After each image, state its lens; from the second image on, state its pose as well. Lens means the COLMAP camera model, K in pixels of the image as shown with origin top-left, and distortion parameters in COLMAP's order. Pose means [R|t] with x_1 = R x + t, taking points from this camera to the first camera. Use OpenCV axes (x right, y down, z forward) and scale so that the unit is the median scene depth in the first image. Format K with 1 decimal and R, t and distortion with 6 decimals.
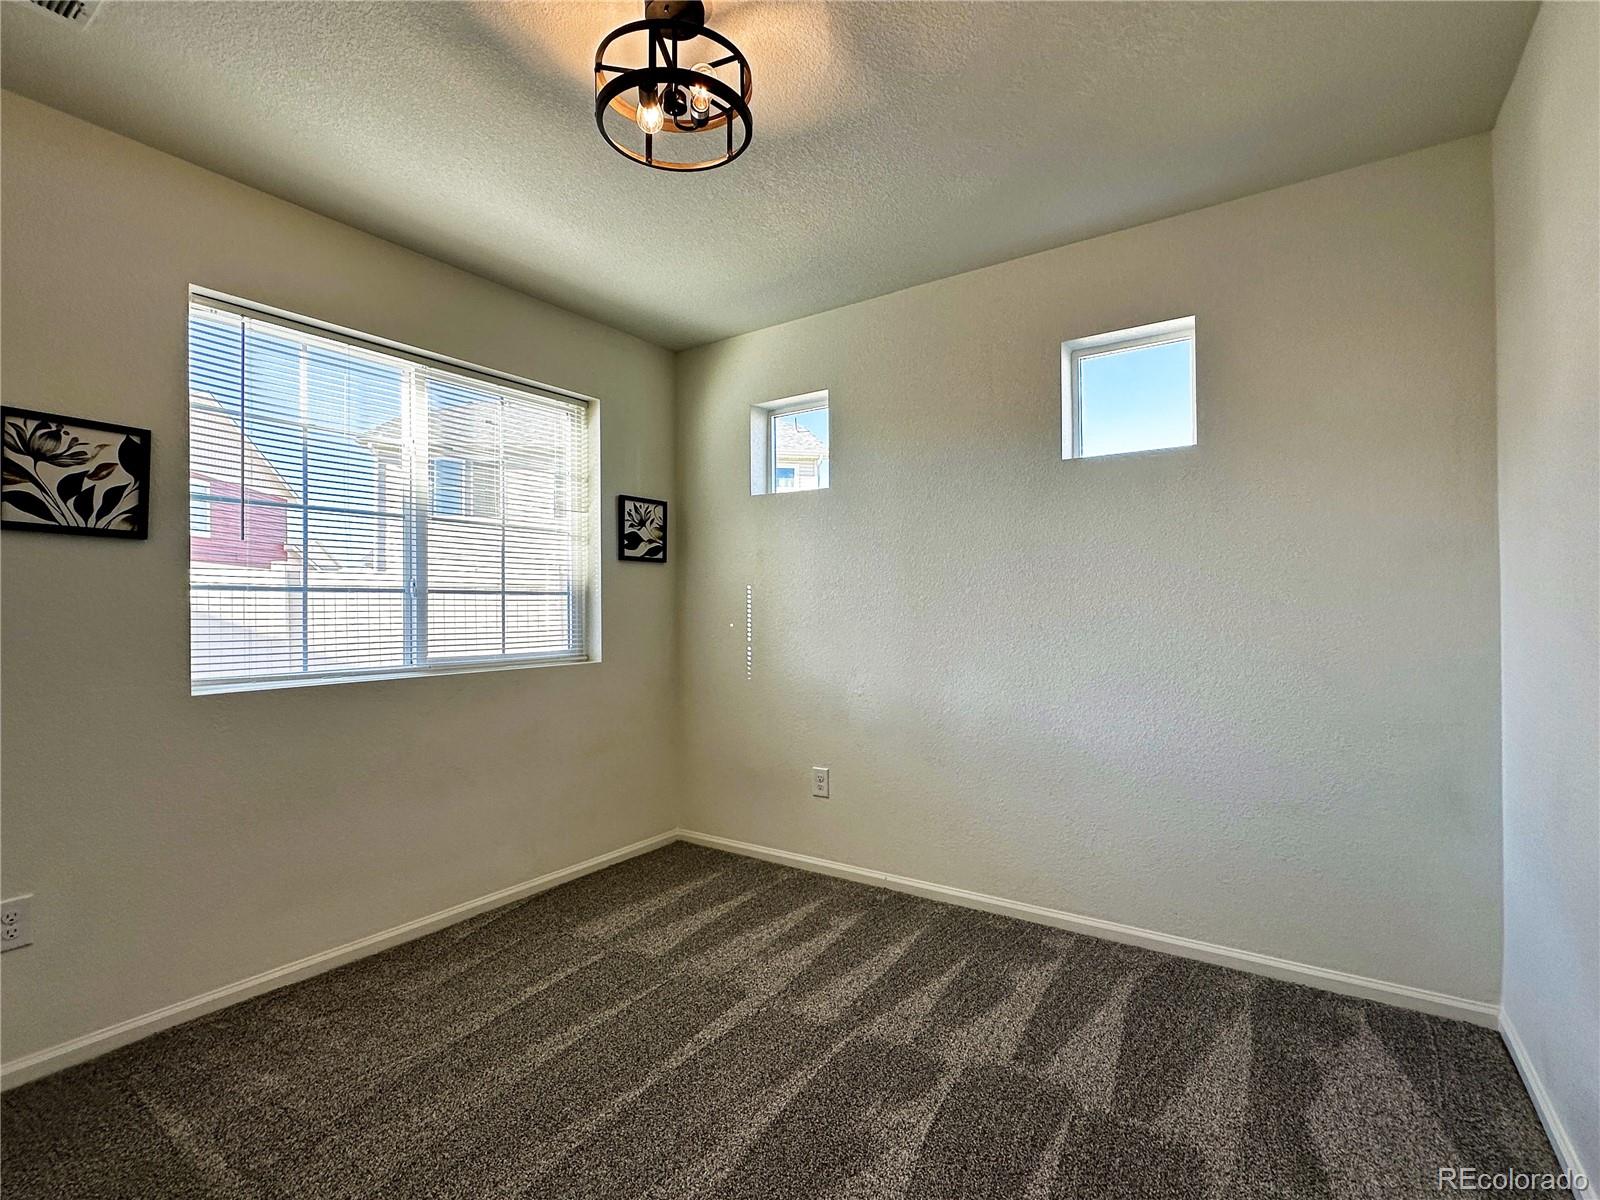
lens RADIAL K [[742.3, 0, 795.5], [0, 742.3, 601.1], [0, 0, 1]] dist [-0.014010, 0.000632]
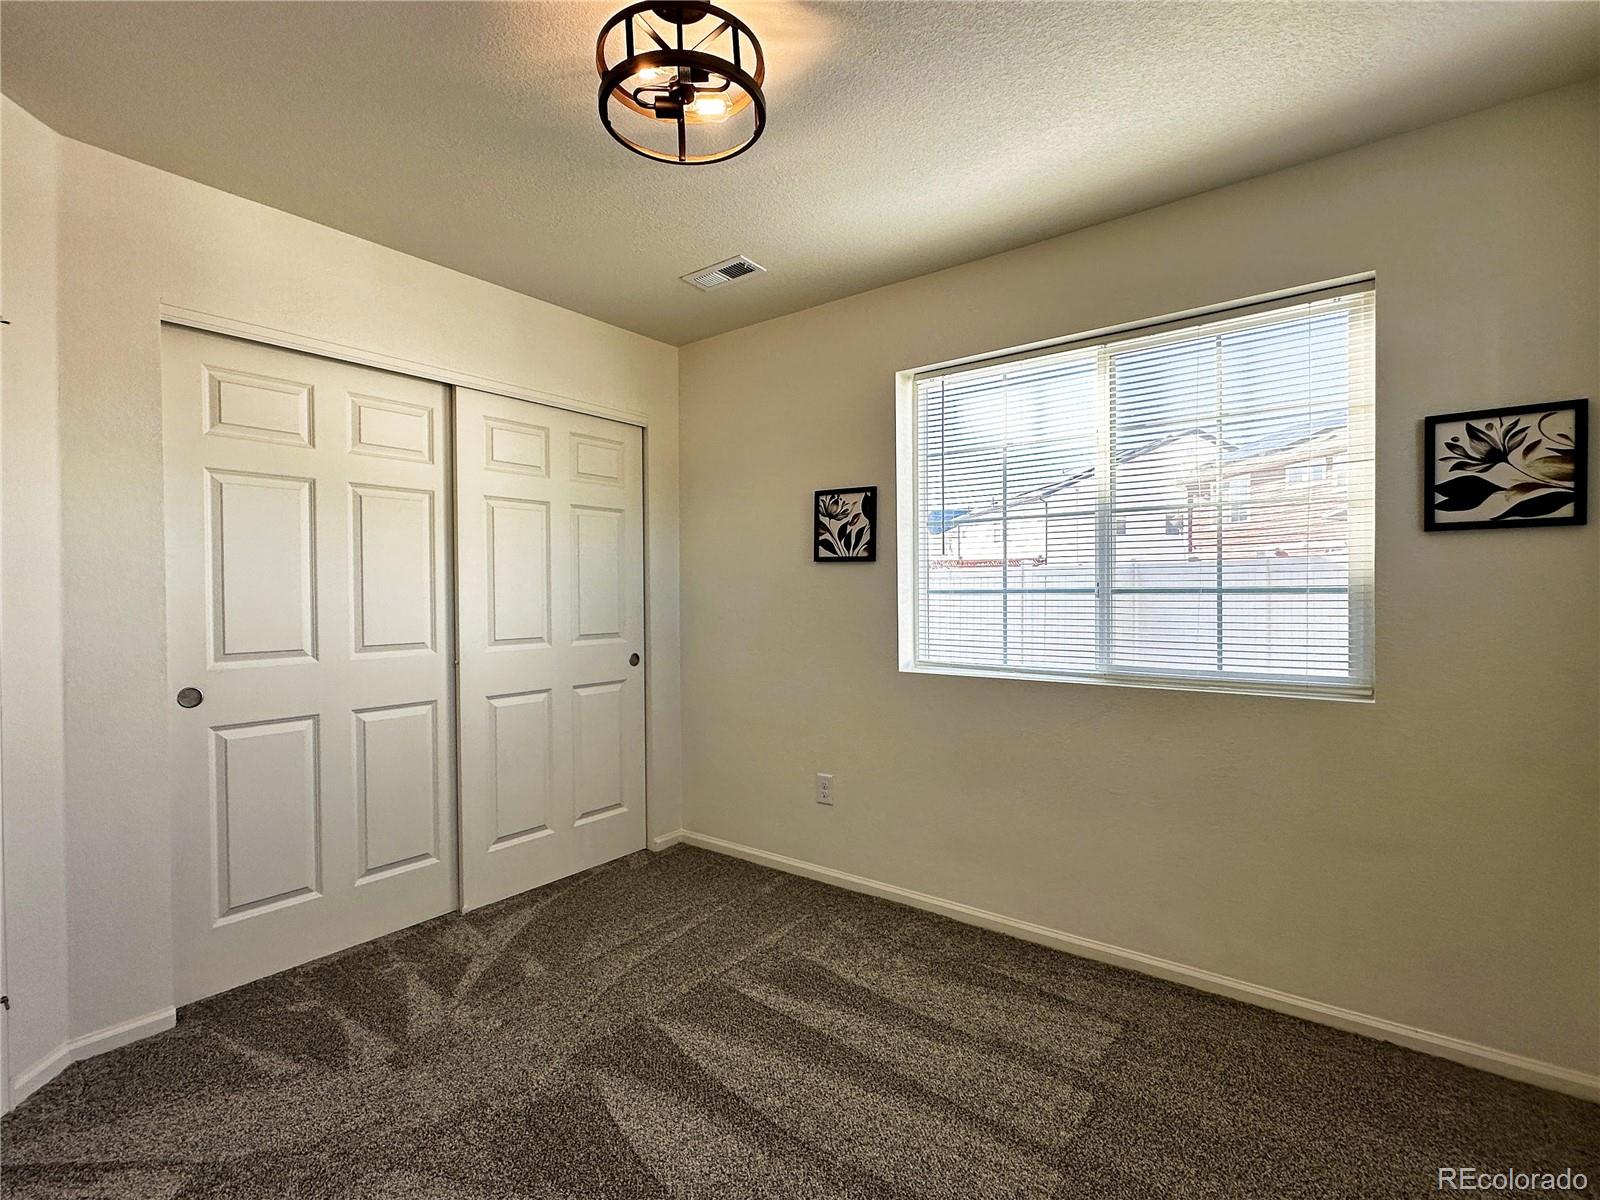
lens RADIAL K [[742.3, 0, 795.5], [0, 742.3, 601.1], [0, 0, 1]] dist [-0.014010, 0.000632]
pose [[-0.047493, 0.007314, -0.998845, 0.510801], [0.008623, 0.999939, 0.006912, -0.013533], [0.998834, -0.008285, -0.047554, 0.773187]]
